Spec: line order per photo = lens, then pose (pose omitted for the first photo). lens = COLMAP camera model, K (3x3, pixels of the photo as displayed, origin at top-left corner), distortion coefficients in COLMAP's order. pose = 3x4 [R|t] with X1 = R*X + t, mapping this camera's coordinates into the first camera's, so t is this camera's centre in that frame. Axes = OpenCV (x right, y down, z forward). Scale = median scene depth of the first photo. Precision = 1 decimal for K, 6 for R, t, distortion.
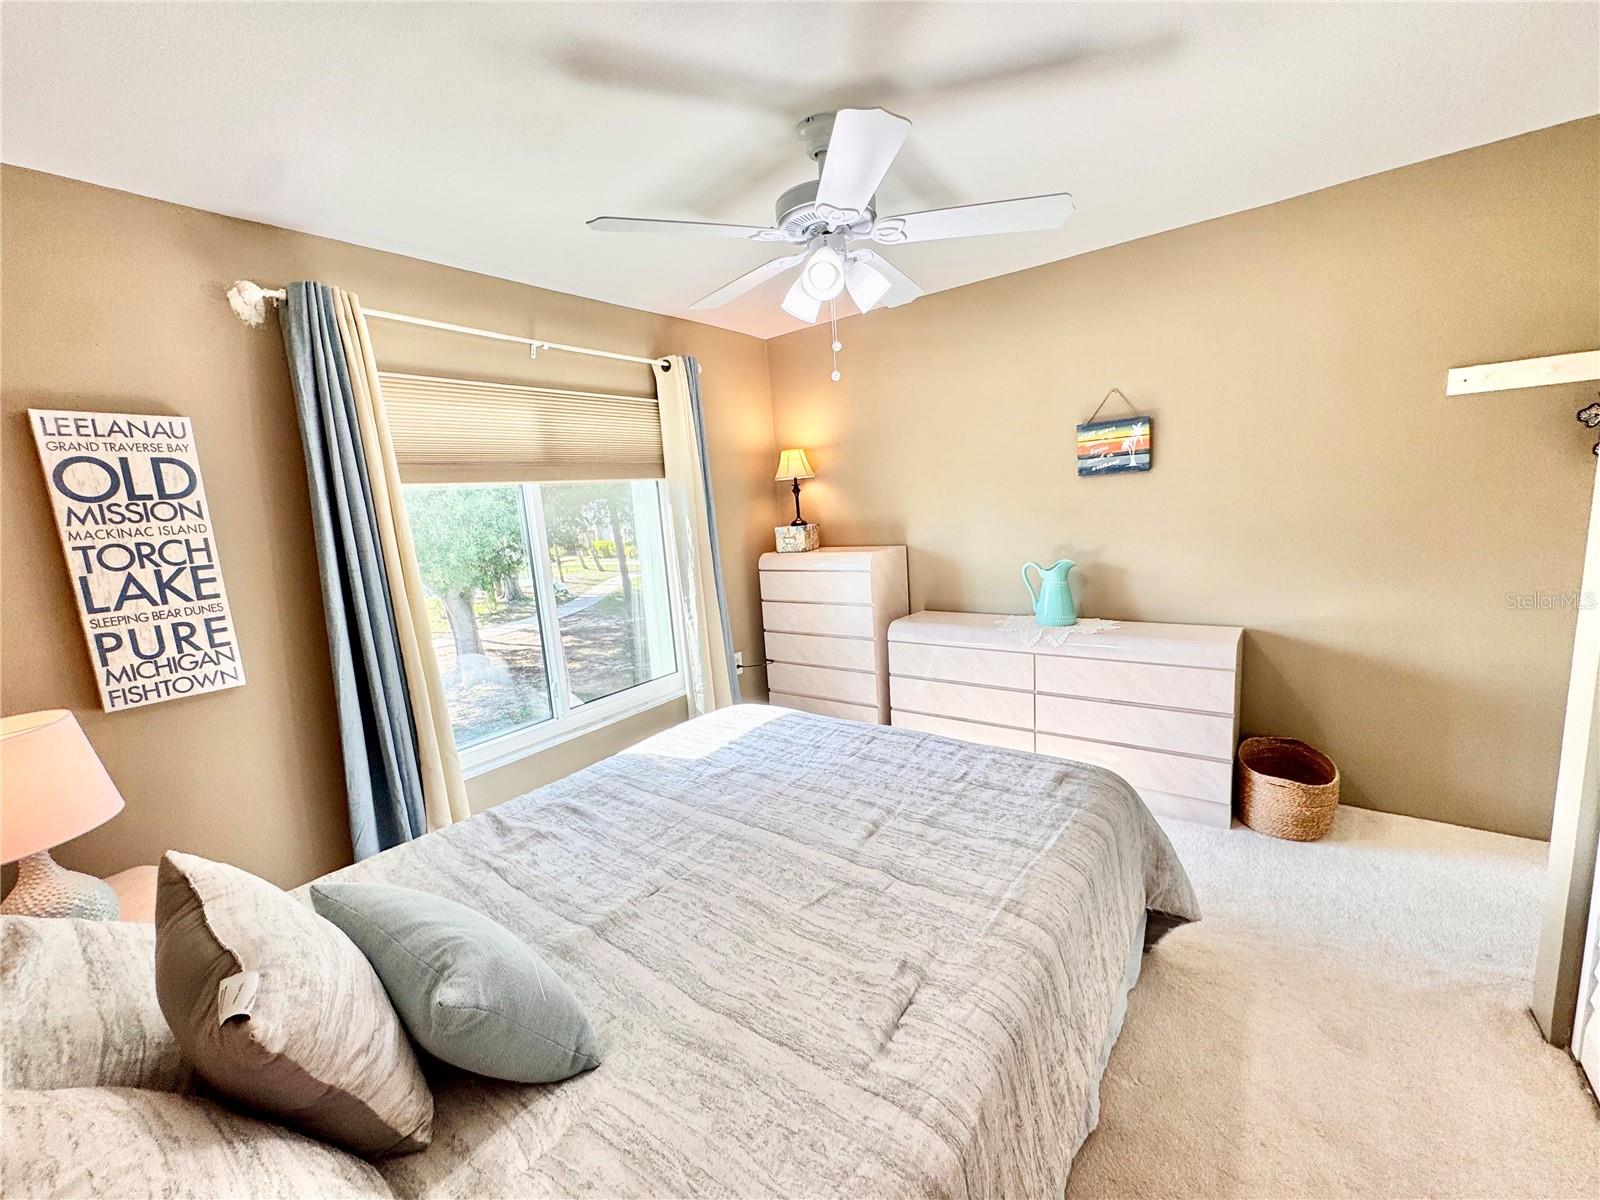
lens RADIAL K [[641.9, 0, 808.3], [0, 641.9, 598.1], [0, 0, 1]] dist [-0.004348, 0.001399]
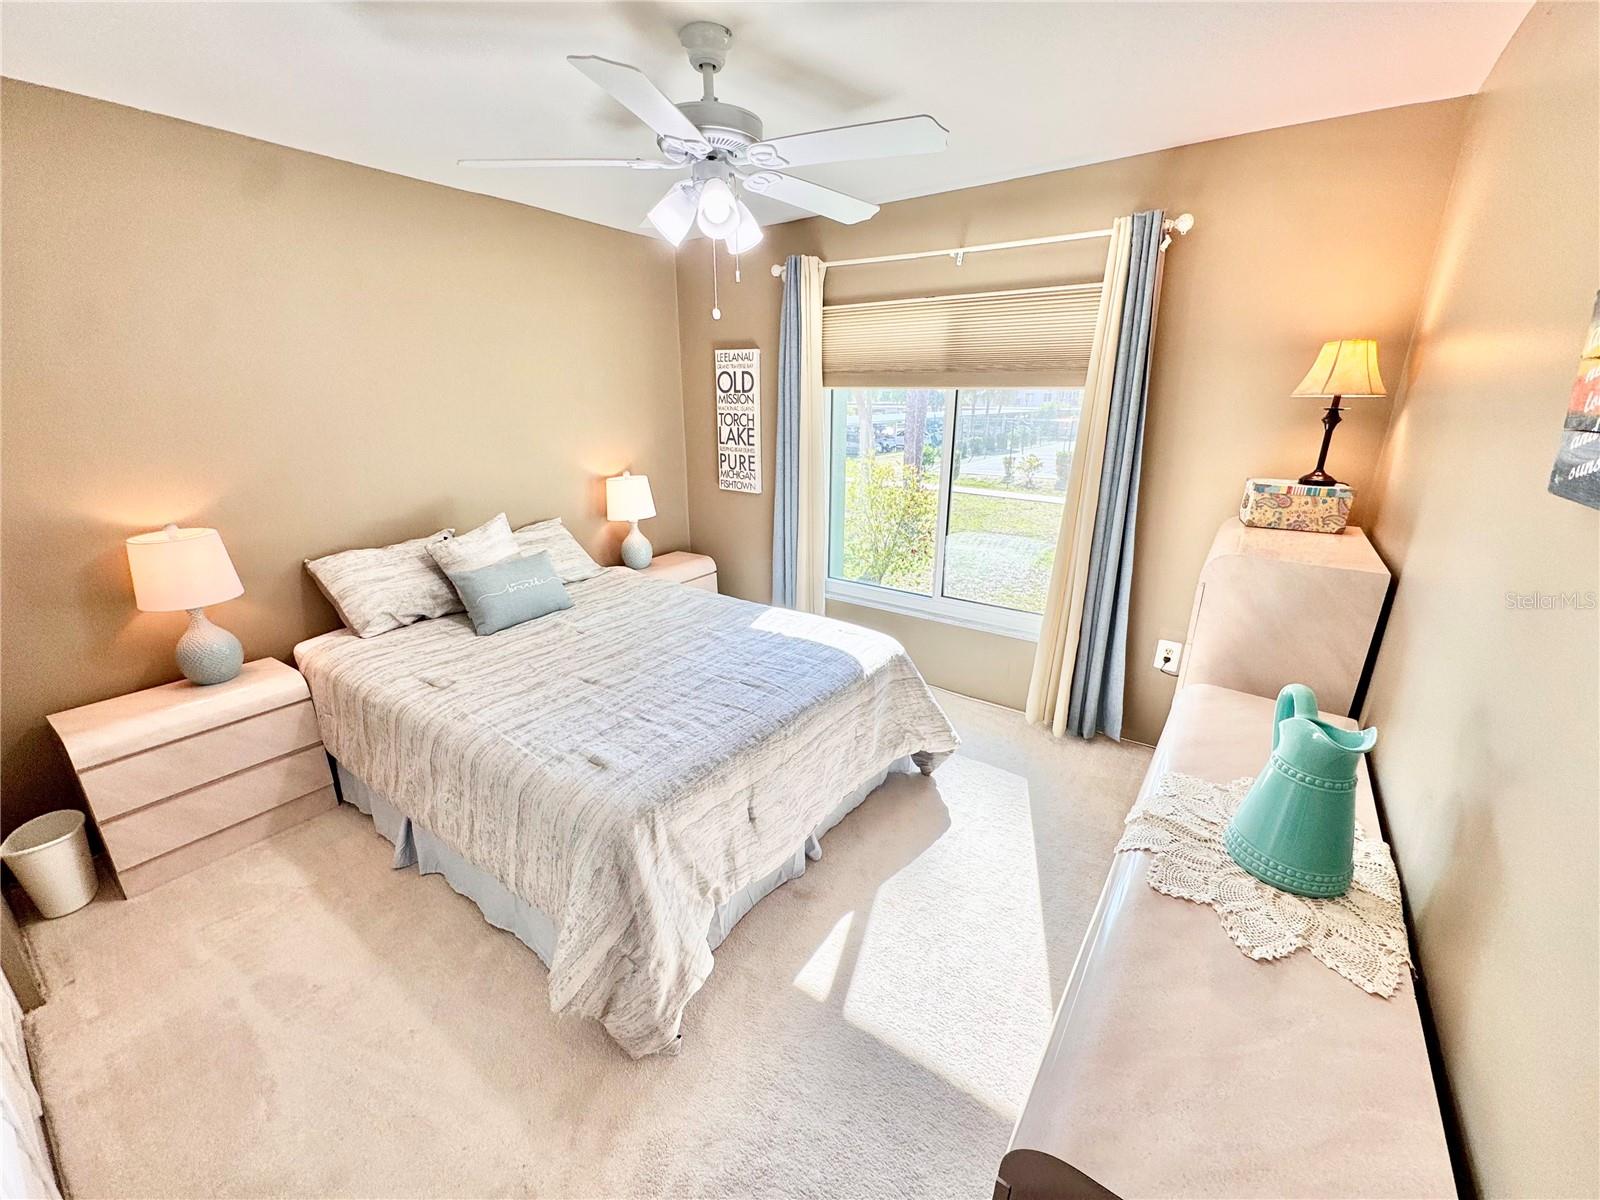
lens RADIAL K [[641.9, 0, 791.3], [0, 641.9, 598.8], [0, 0, 1]] dist [-0.004348, 0.001399]
pose [[0.008468, 0.372003, -0.928193, 1.141059], [-0.157230, 0.917175, 0.366153, -0.328245], [0.987526, 0.142839, 0.066257, 1.125715]]
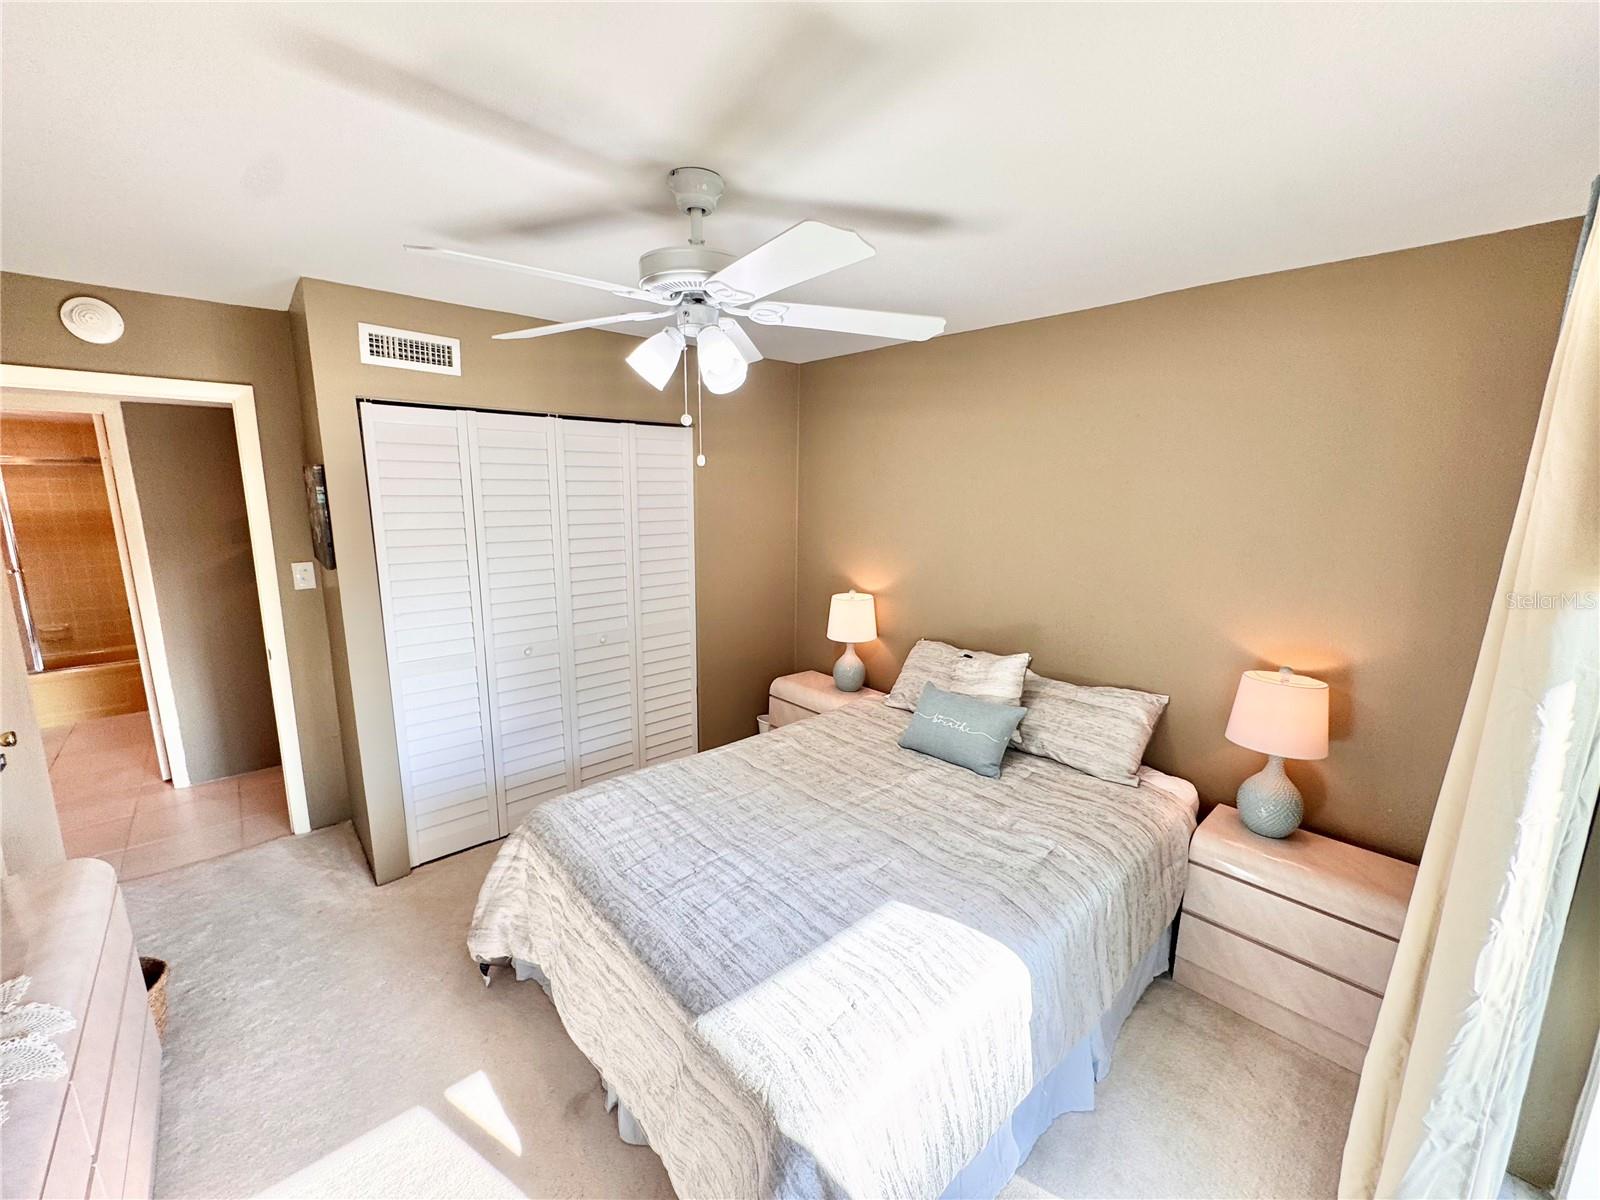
lens RADIAL K [[641.9, 0, 801.5], [0, 641.9, 601.8], [0, 0, 1]] dist [-0.004348, 0.001399]
pose [[-0.978616, 0.026843, 0.203936, -0.273245], [0.092425, 0.943110, 0.319375, -0.437407], [-0.183762, 0.331395, -0.925424, 1.883238]]
